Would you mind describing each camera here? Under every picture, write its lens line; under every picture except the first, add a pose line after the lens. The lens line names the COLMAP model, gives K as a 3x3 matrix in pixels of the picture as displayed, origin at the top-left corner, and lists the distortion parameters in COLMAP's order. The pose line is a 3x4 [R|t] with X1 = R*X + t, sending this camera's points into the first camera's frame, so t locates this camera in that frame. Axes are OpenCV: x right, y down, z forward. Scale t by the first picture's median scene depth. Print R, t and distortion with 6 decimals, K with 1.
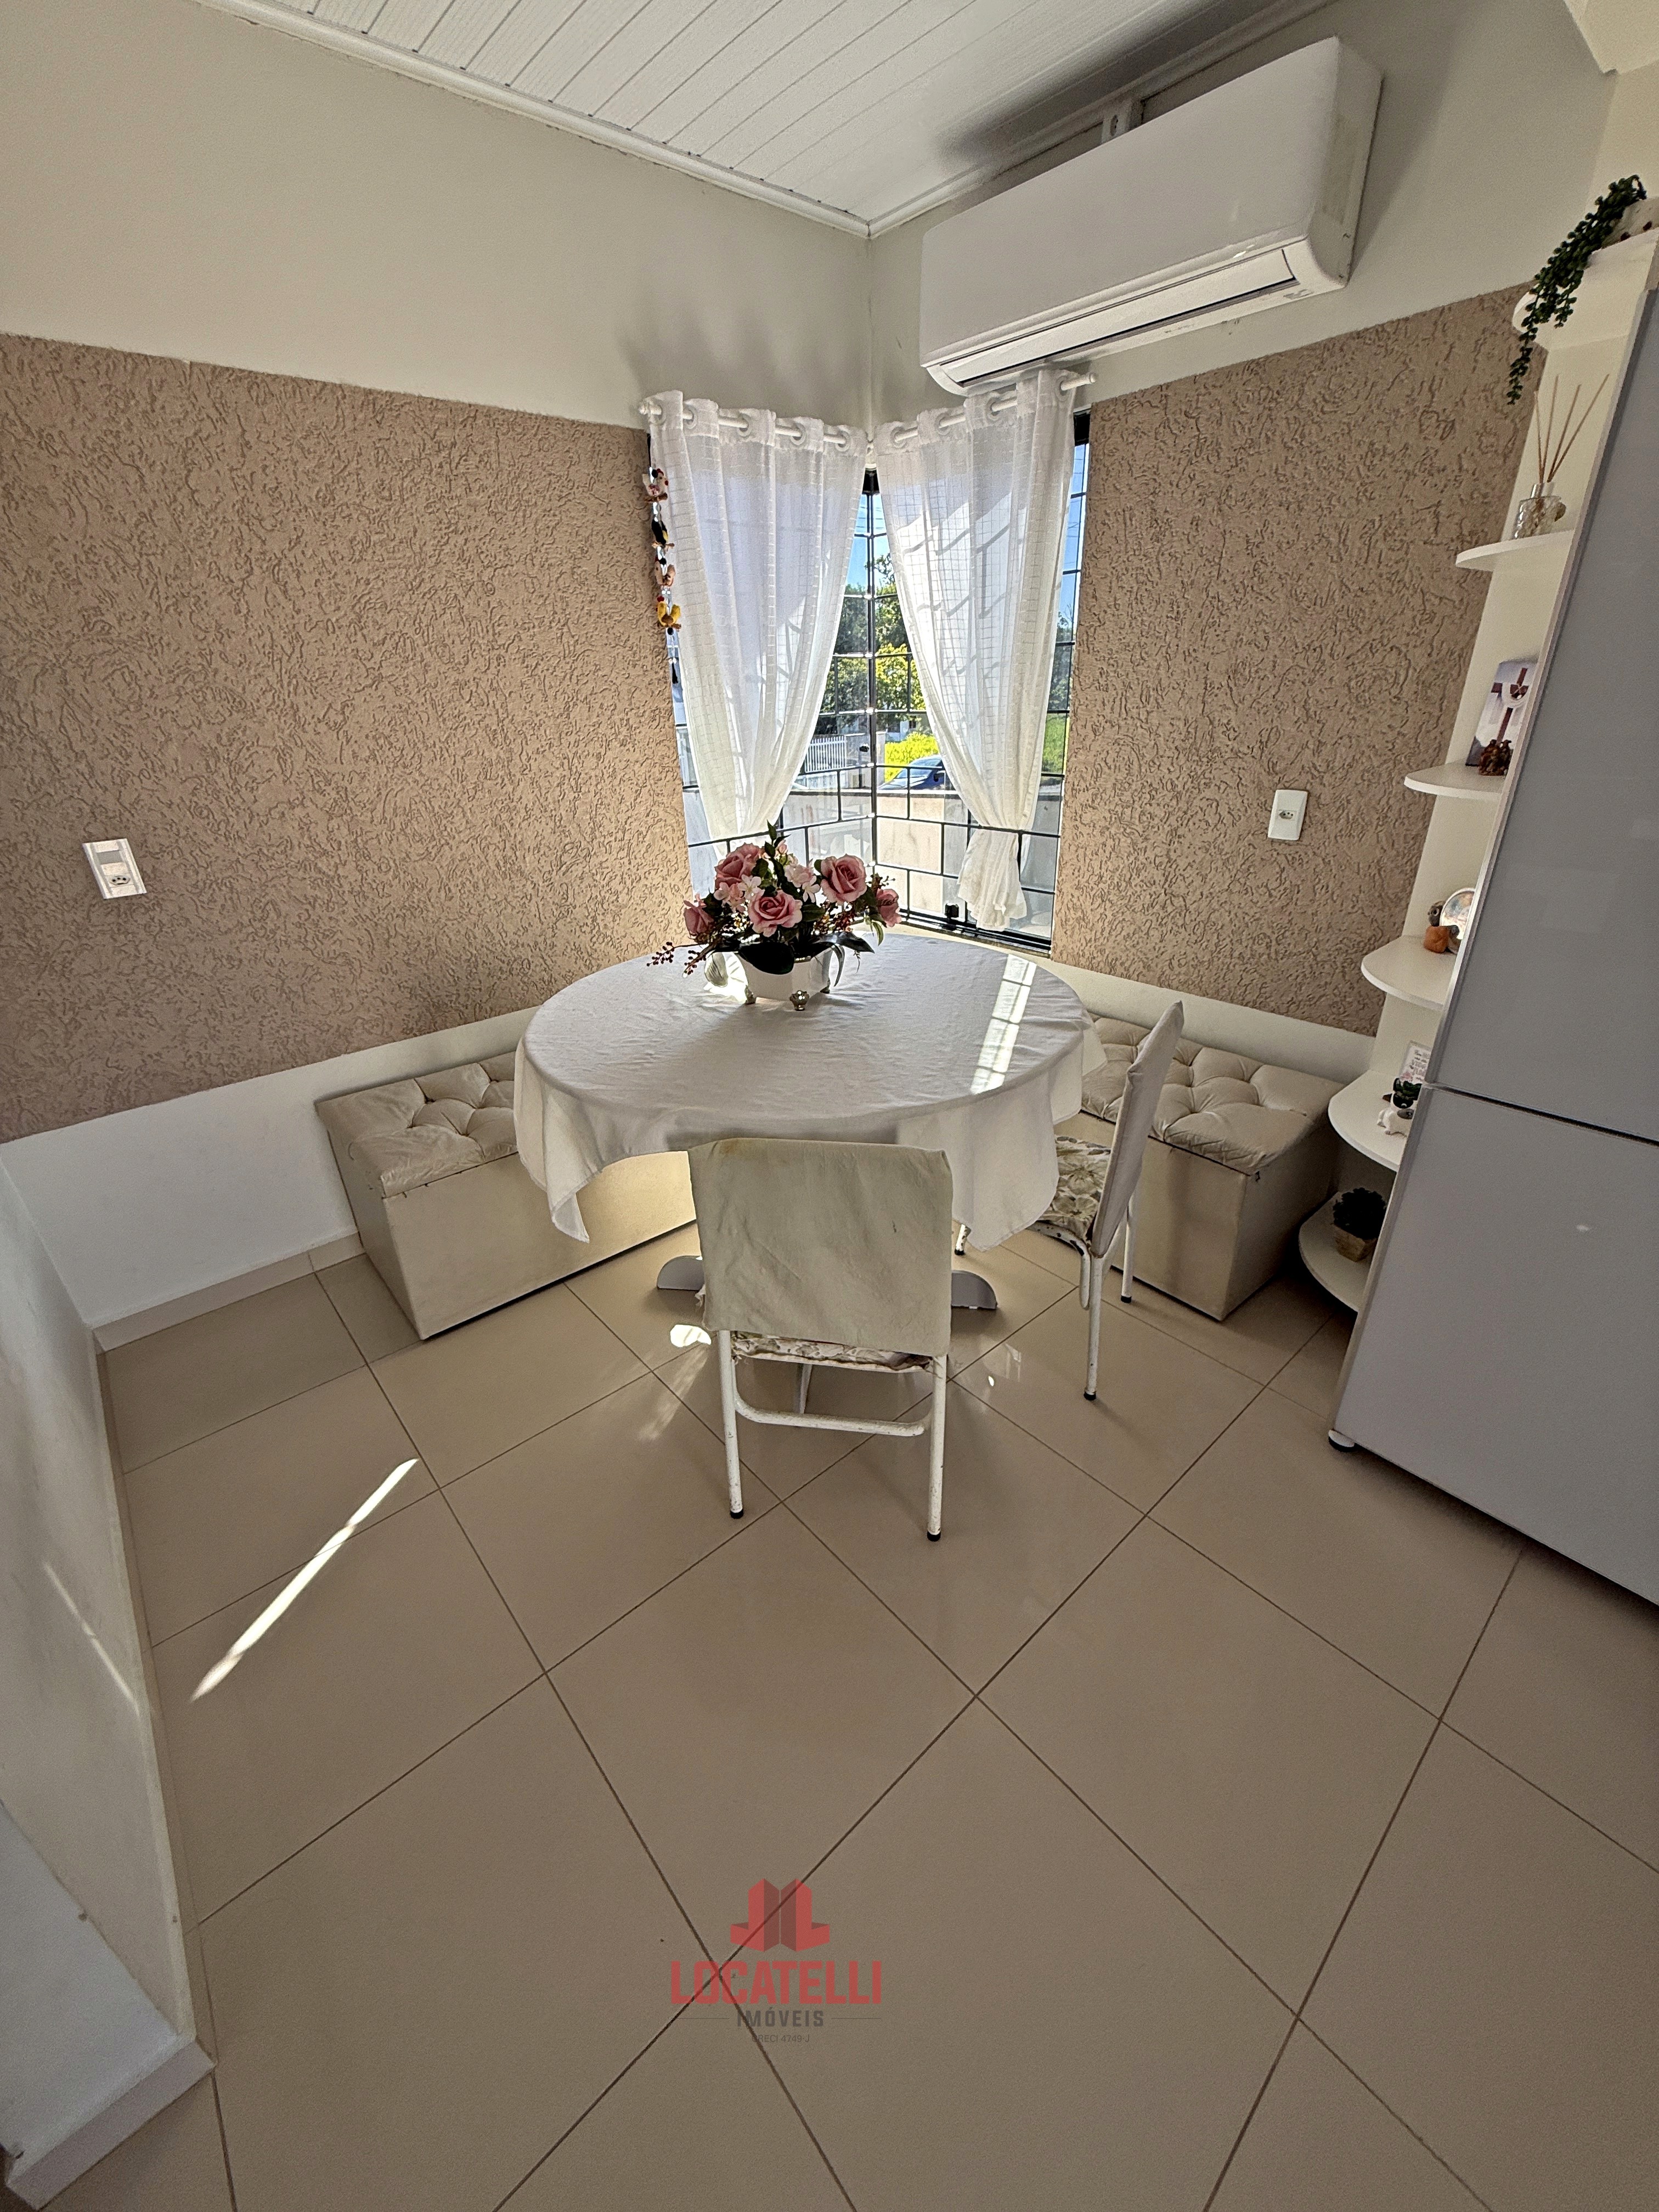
lens RADIAL K [[887.3, 0, 826.1], [0, 887.3, 1100.8], [0, 0, 1]] dist [0.001314, 0.000115]
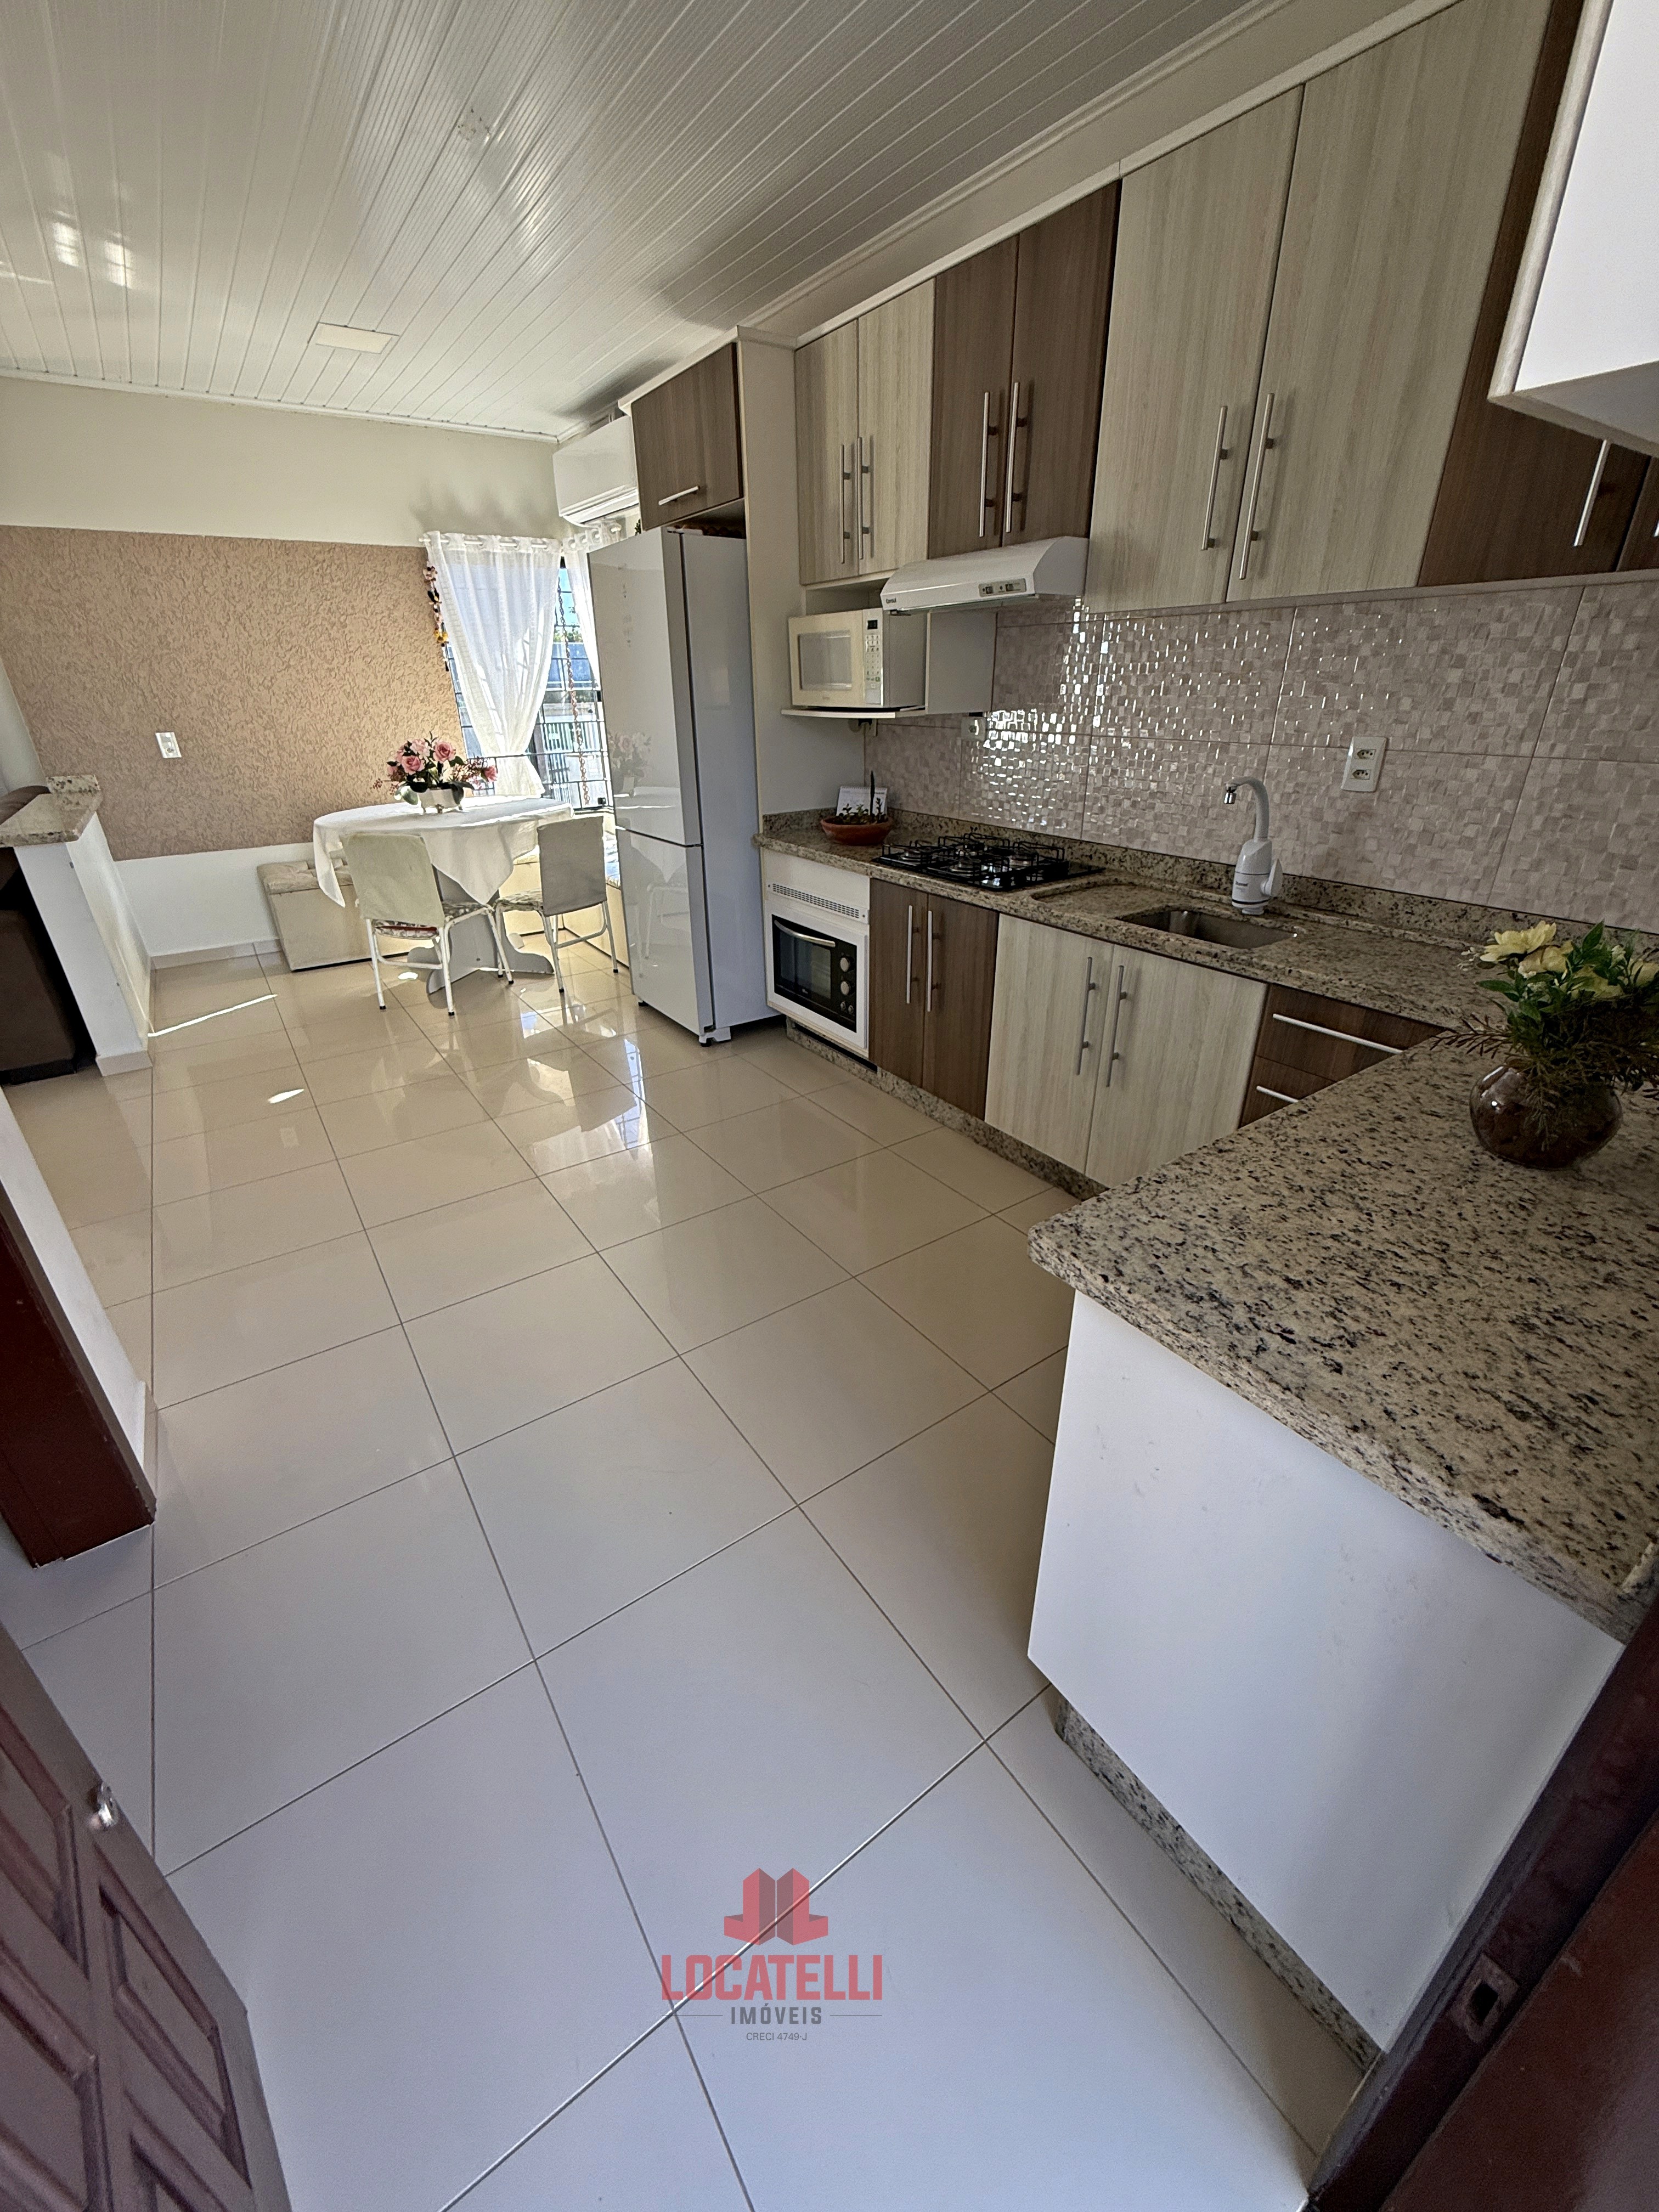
lens RADIAL K [[887.3, 0, 825.5], [0, 887.3, 1101.0], [0, 0, 1]] dist [0.001314, 0.000115]
pose [[0.993071, 0.057956, -0.102231, 1.111971], [-0.058630, 0.998273, -0.003590, 0.532954], [0.101847, 0.009559, 0.994754, -1.048958]]
